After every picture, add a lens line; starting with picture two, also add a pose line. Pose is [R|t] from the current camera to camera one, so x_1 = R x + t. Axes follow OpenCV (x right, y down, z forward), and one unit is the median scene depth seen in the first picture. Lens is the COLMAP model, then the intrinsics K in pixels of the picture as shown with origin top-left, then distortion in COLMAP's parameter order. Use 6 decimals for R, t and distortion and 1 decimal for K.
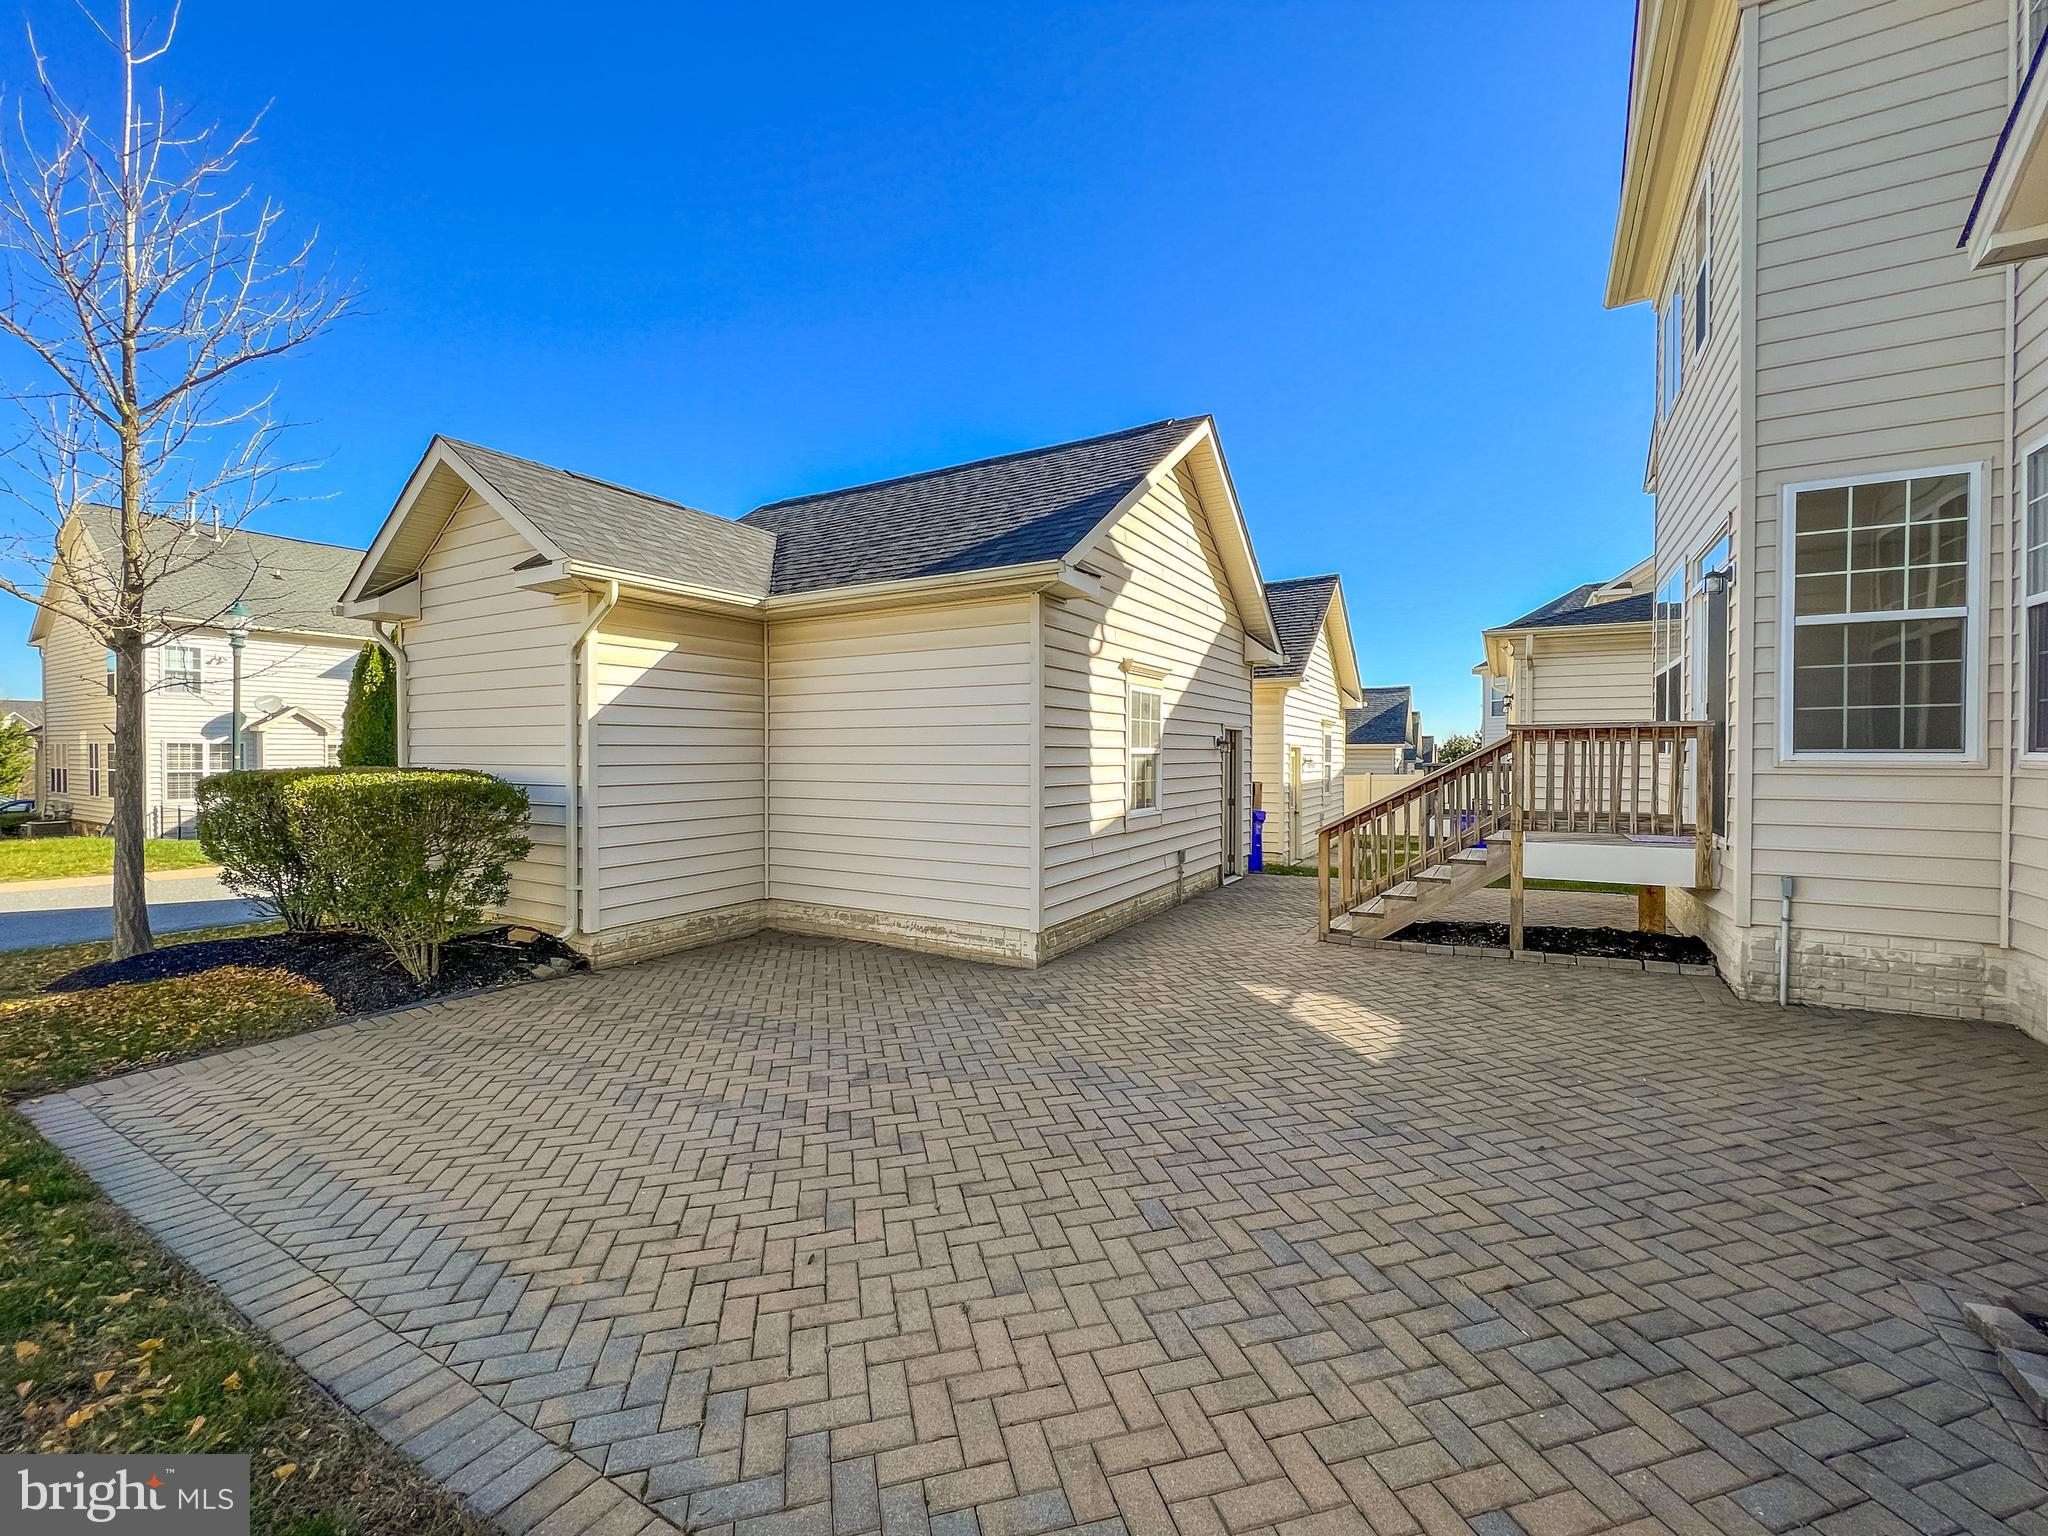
lens RADIAL K [[838.6, 0, 1024.0], [0, 838.6, 768.0], [0, 0, 1]] dist [0.001166, 0.000751]
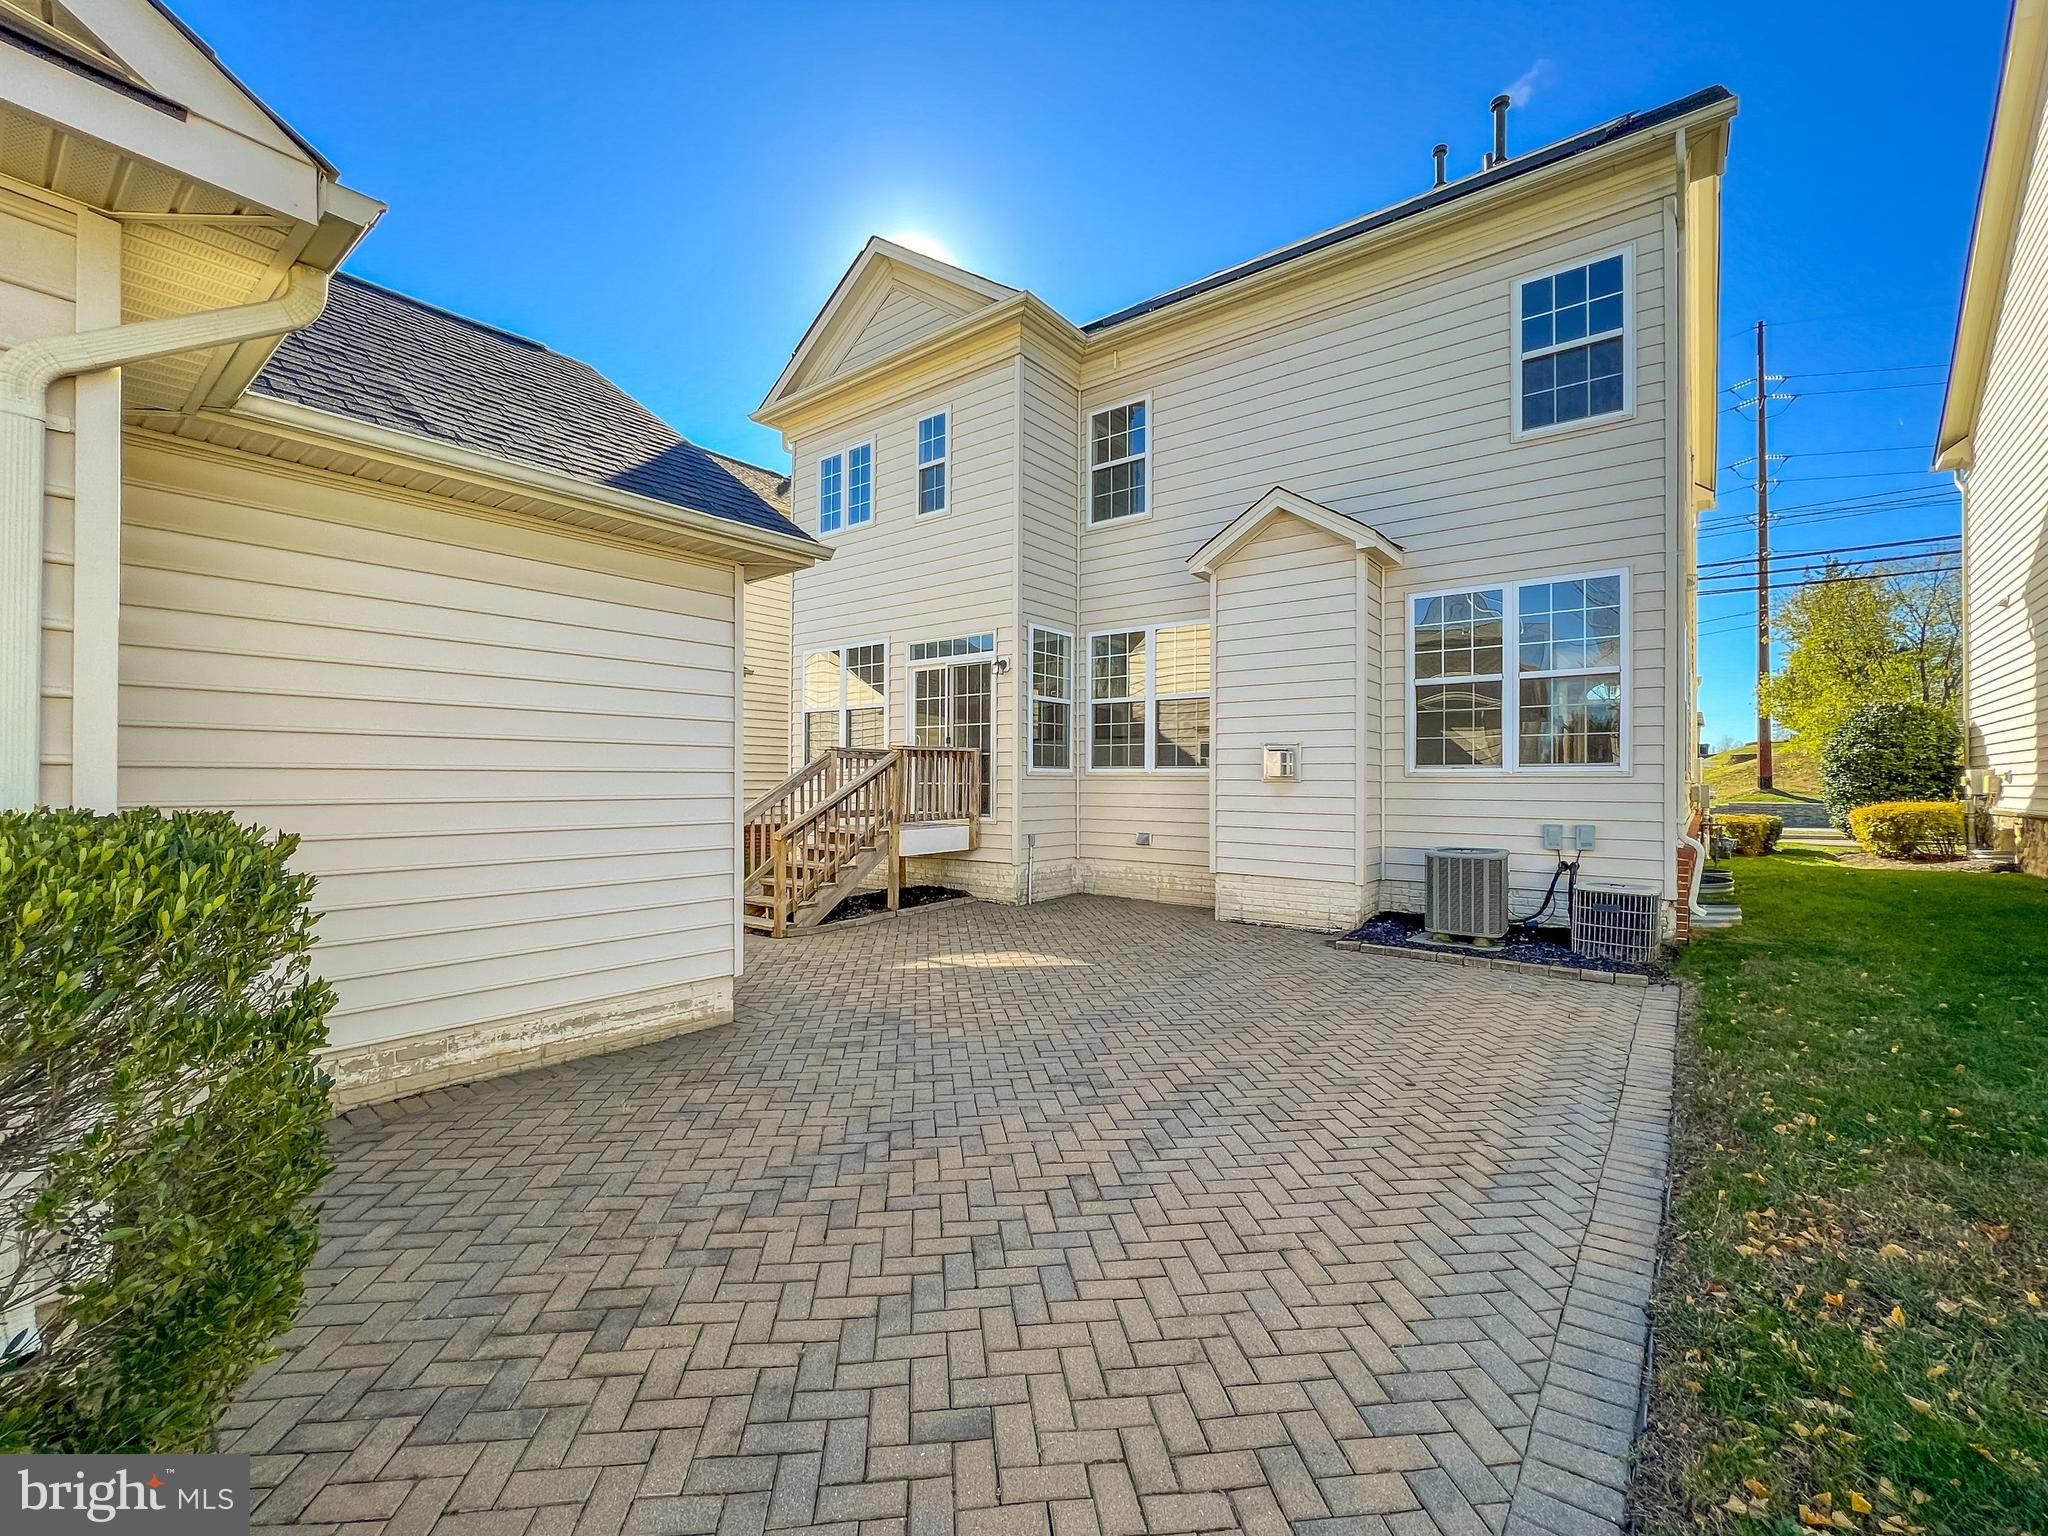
lens RADIAL K [[861.5, 0, 1024.0], [0, 861.5, 768.0], [0, 0, 1]] dist [-0.026735, 0.009997]
pose [[0.137296, 0.013319, 0.990441, -1.125529], [0.011271, 0.999824, -0.015008, 0.013271], [-0.990466, 0.013224, 0.137122, 0.873020]]
